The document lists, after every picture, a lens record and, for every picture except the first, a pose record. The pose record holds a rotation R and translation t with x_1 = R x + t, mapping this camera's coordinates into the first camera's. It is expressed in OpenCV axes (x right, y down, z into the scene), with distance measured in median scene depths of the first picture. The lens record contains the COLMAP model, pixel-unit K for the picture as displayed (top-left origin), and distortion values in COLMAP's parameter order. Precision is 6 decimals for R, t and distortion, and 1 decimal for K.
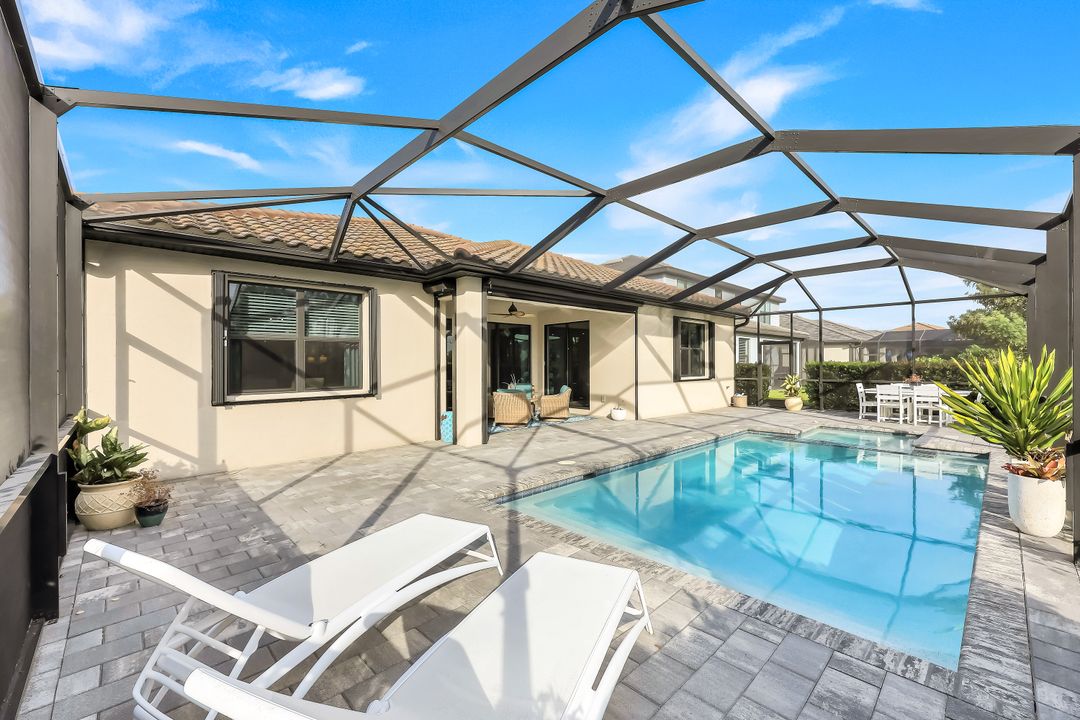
lens RADIAL K [[439.3, 0, 540.0], [0, 439.3, 360.0], [0, 0, 1]] dist [0.000714, -0.000100]
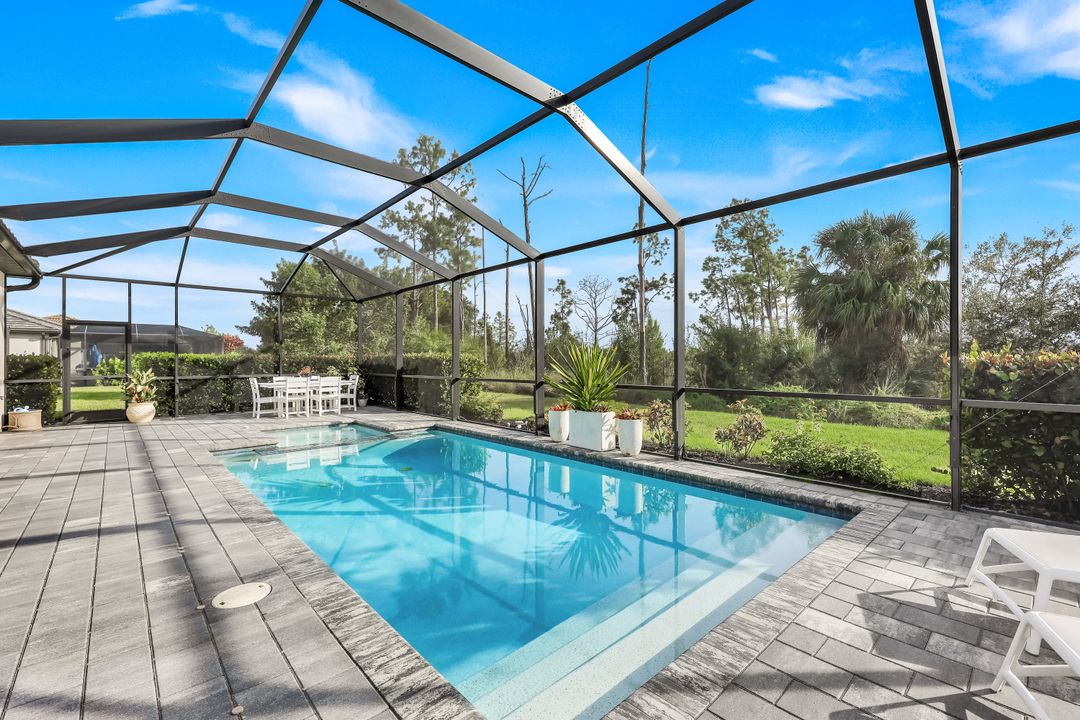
lens RADIAL K [[465.3, 0, 540.0], [0, 465.3, 360.0], [0, 0, 1]] dist [0.013698, -0.000088]
pose [[0.025790, -0.000346, 0.999667, -0.189469], [-0.002585, 0.999997, 0.000413, 0.016007], [-0.999664, -0.002595, 0.025789, 0.415973]]
